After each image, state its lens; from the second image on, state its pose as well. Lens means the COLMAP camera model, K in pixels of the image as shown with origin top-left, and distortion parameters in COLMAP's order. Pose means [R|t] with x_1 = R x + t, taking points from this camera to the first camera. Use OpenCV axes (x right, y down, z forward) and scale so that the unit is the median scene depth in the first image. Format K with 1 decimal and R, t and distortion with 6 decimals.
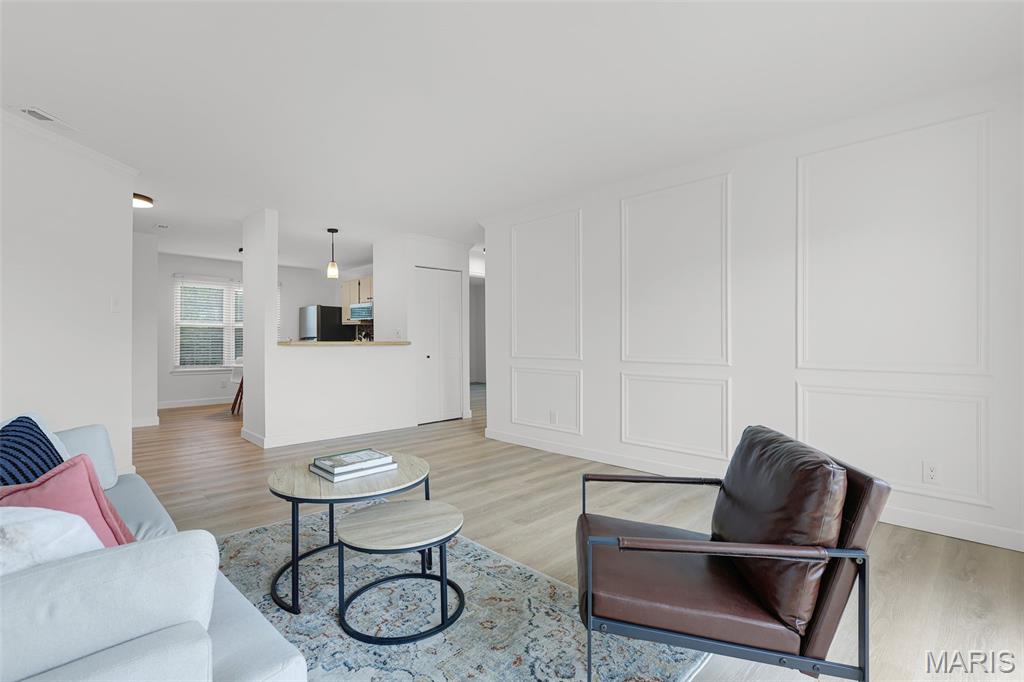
lens RADIAL K [[473.6, 0, 514.3], [0, 473.6, 333.5], [0, 0, 1]] dist [-0.003079, -0.000495]
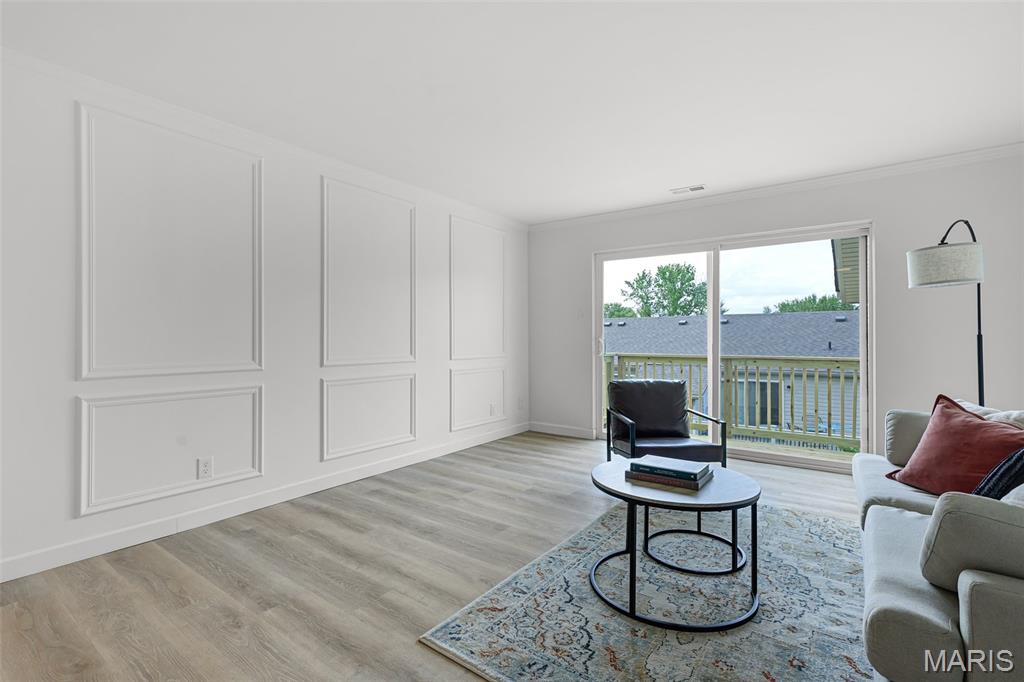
lens RADIAL K [[473.6, 0, 510.2], [0, 473.6, 336.4], [0, 0, 1]] dist [-0.003079, -0.000495]
pose [[-0.149477, 0.010845, 0.988706, -0.749294], [-0.001970, 0.999935, -0.011266, 0.013537], [-0.988763, -0.003631, -0.149446, 0.890097]]
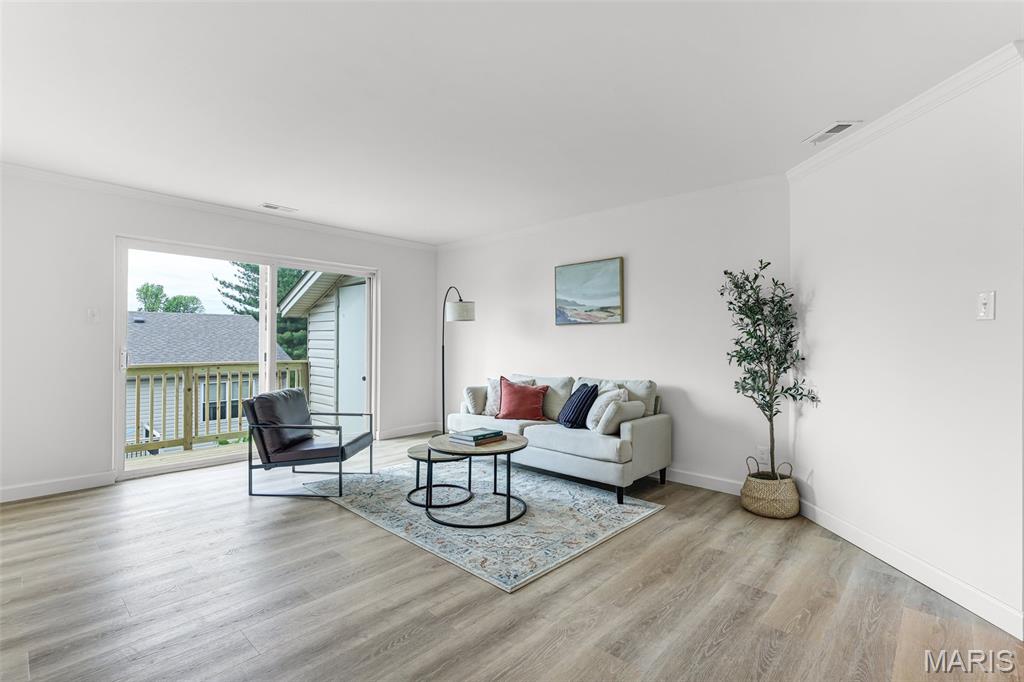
lens RADIAL K [[473.6, 0, 516.5], [0, 473.6, 340.7], [0, 0, 1]] dist [-0.003079, -0.000495]
pose [[-0.998982, -0.000908, -0.045098, -0.238945], [-0.000941, 0.999999, 0.000701, -0.017204], [0.045097, 0.000742, -0.998982, 1.531360]]
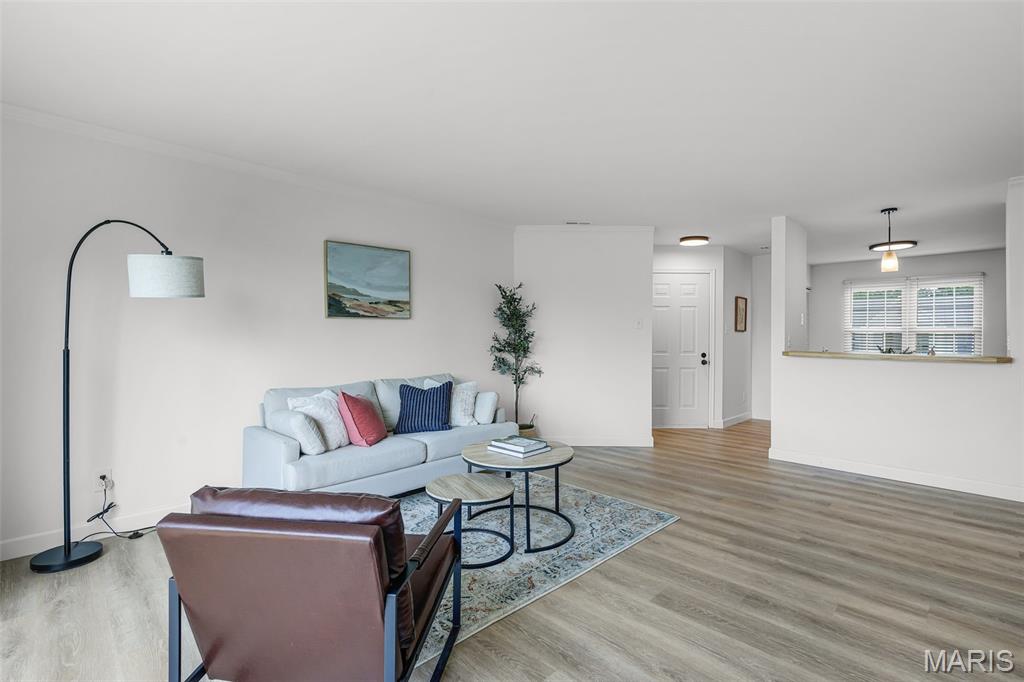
lens RADIAL K [[473.6, 0, 514.6], [0, 473.6, 338.4], [0, 0, 1]] dist [-0.003079, -0.000495]
pose [[0.008730, 0.004722, -0.999951, 0.606212], [0.000537, 0.999989, 0.004727, -0.019136], [0.999962, -0.000578, 0.008727, 0.597802]]
